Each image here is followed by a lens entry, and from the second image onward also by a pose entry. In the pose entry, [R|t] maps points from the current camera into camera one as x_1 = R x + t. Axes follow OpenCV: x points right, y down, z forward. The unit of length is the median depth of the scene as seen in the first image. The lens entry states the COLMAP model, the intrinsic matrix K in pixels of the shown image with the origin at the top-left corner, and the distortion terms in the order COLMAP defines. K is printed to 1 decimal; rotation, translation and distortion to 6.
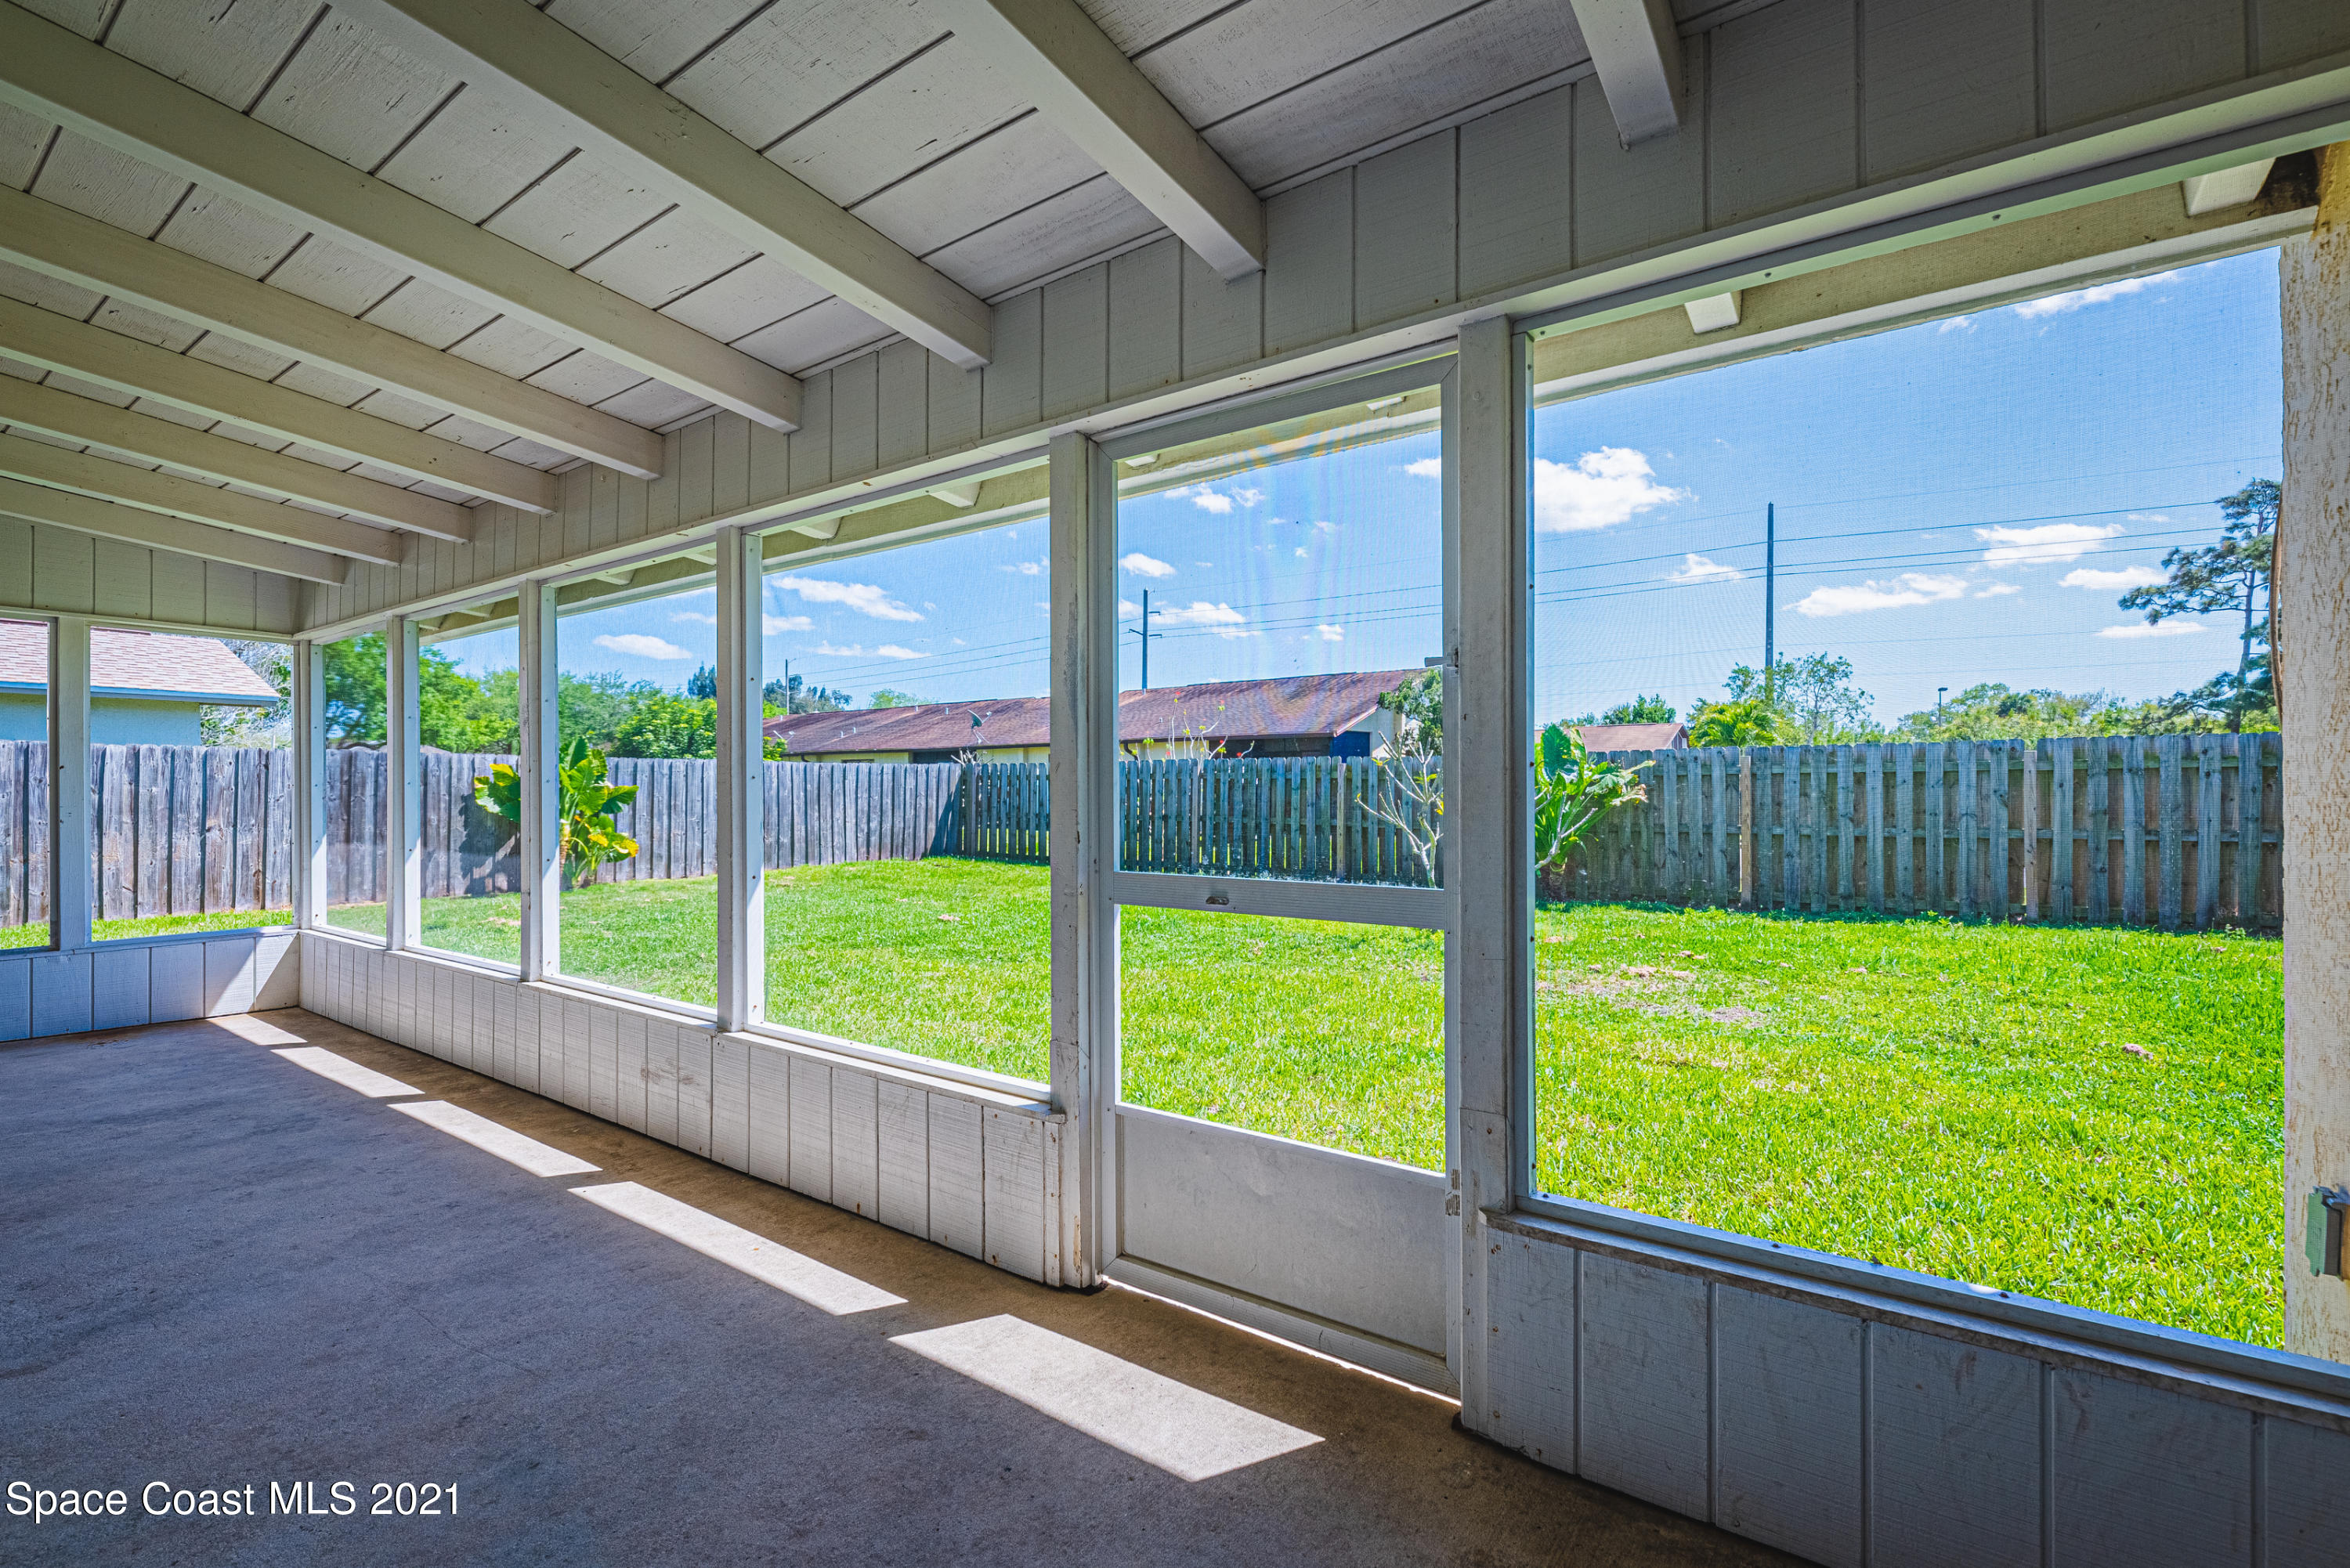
lens RADIAL K [[1063.1, 0, 1163.8], [0, 1063.1, 781.5], [0, 0, 1]] dist [-0.003903, -0.000009]
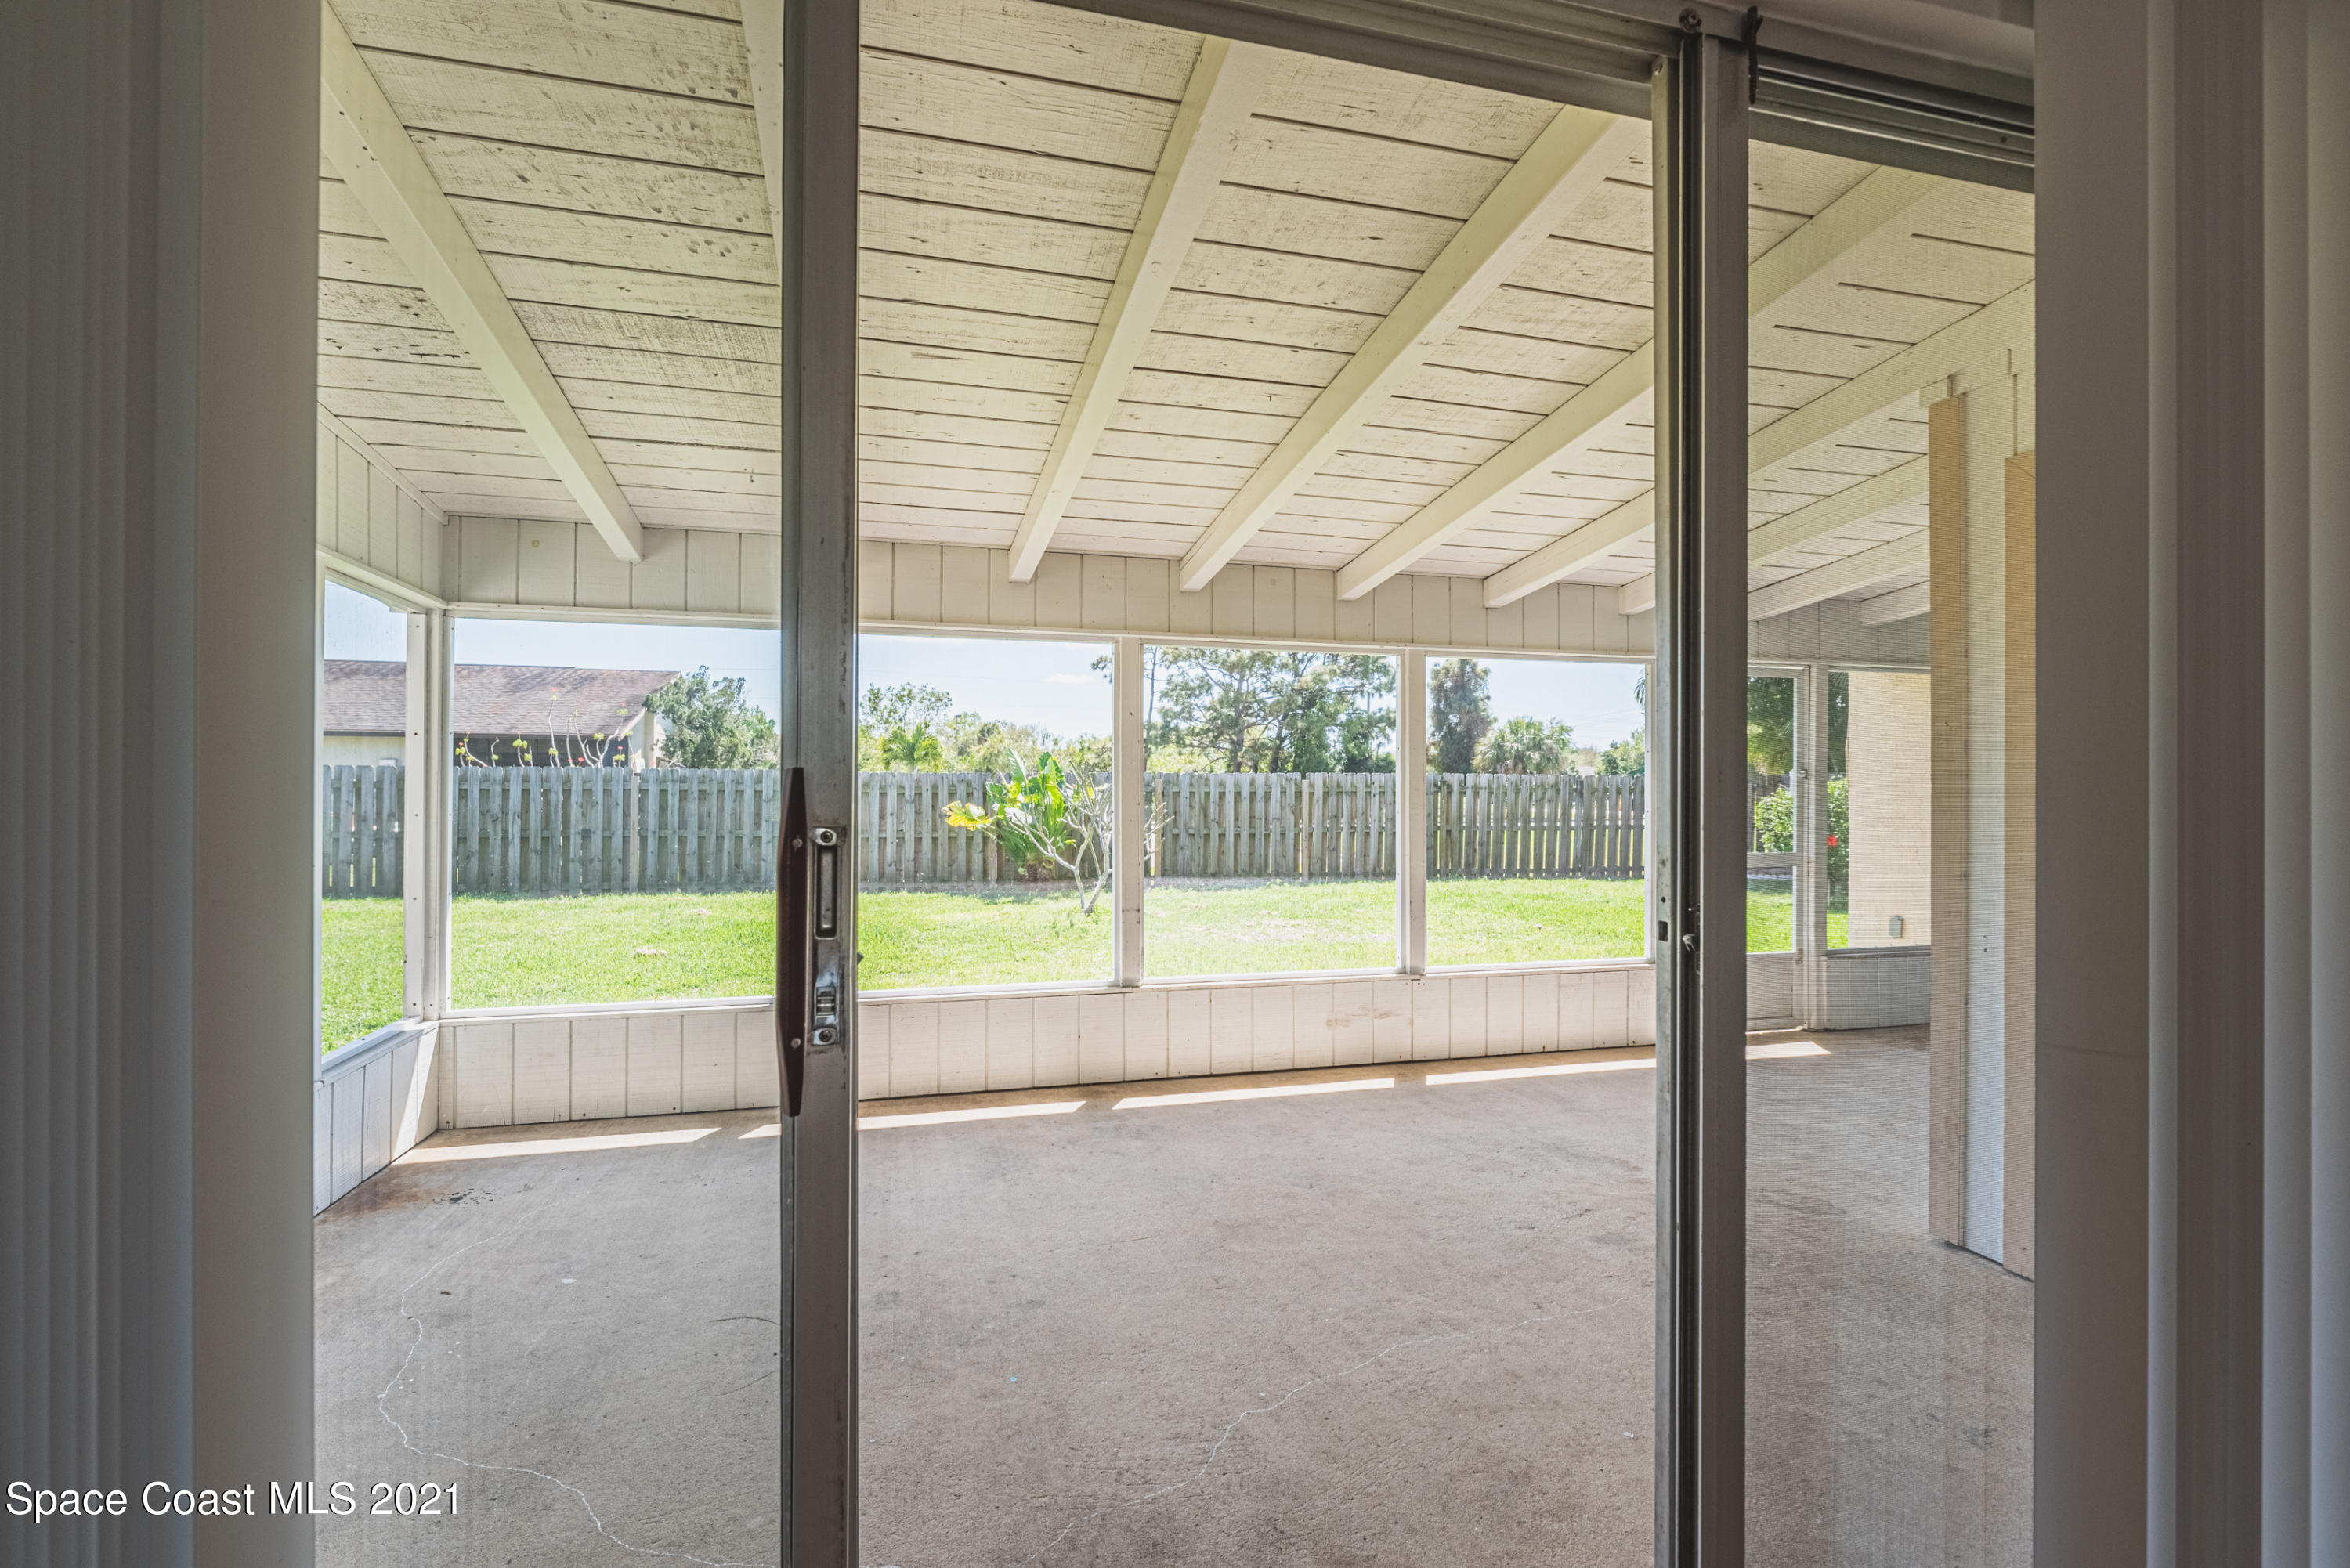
lens RADIAL K [[1063.1, 0, 1179.2], [0, 1063.1, 789.2], [0, 0, 1]] dist [-0.003903, -0.000009]
pose [[0.621024, 0.007685, 0.783754, -0.562461], [-0.010647, 0.999942, -0.001368, -0.009319], [-0.783720, -0.007495, 0.621070, 0.095251]]
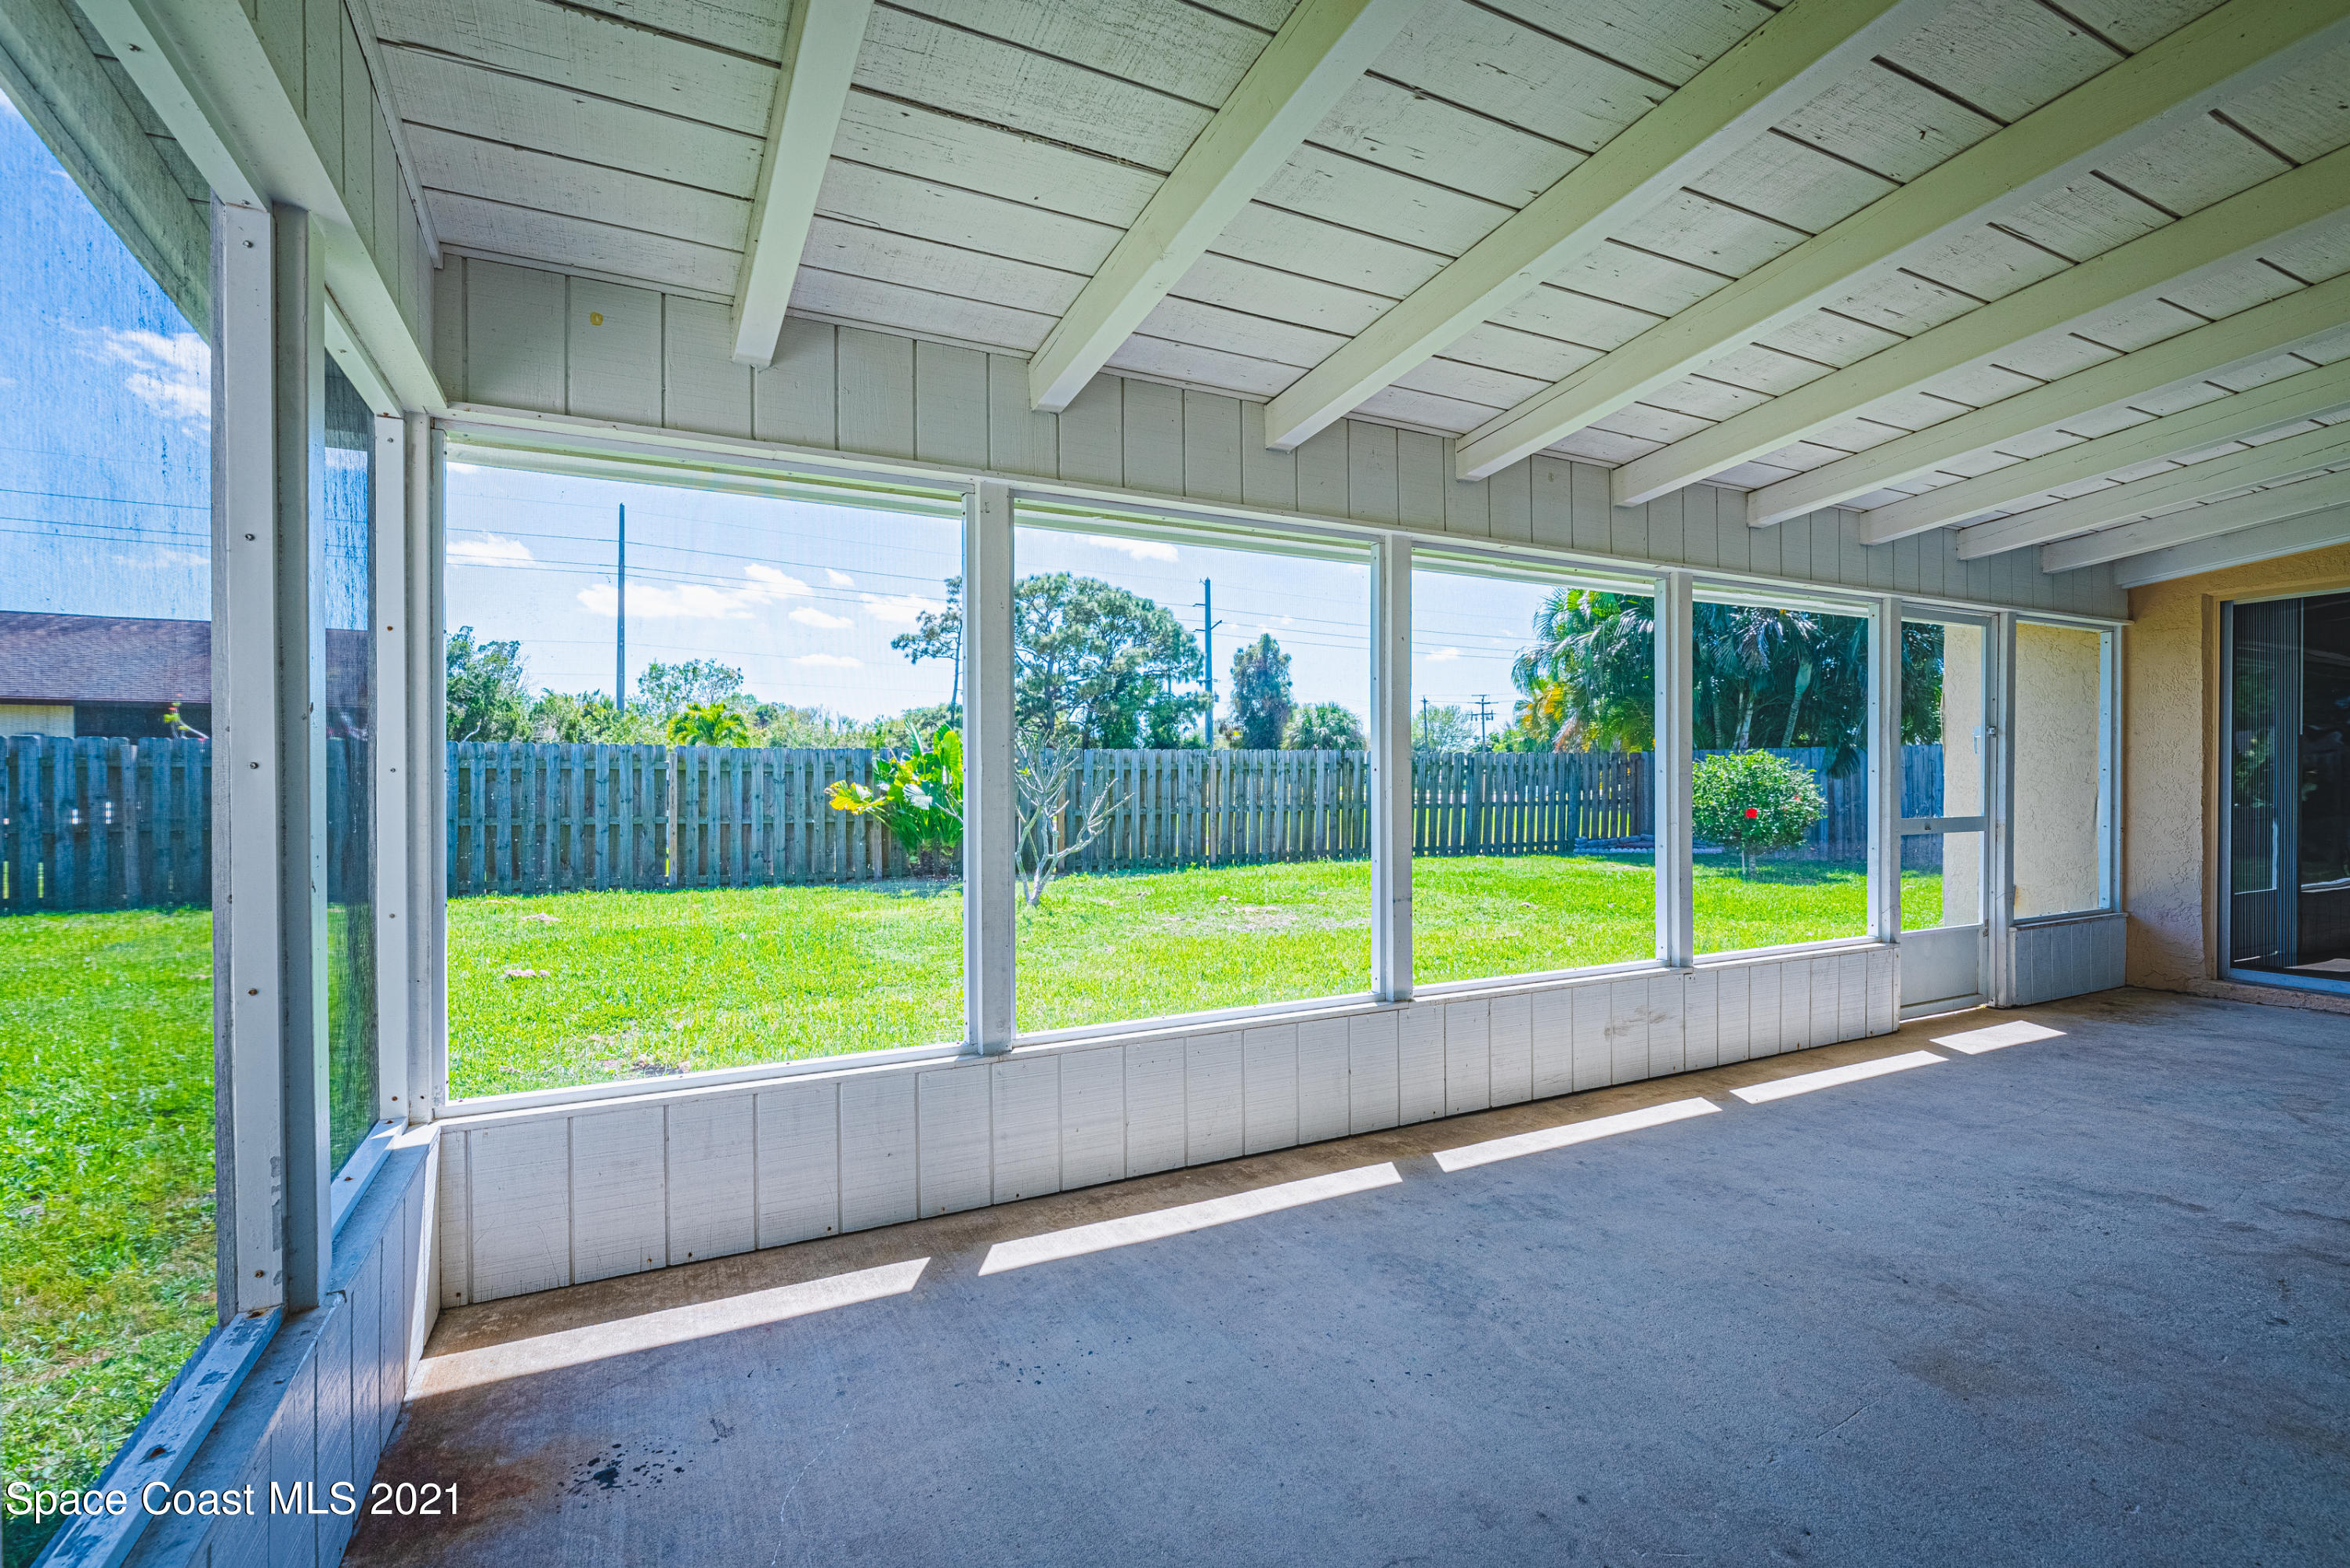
lens RADIAL K [[1063.1, 0, 1179.4], [0, 1063.1, 785.2], [0, 0, 1]] dist [-0.003903, -0.000009]
pose [[0.446748, -0.002877, 0.894655, -0.557412], [-0.005168, 0.999970, 0.005796, 0.003231], [-0.894645, -0.007213, 0.446720, 0.297894]]
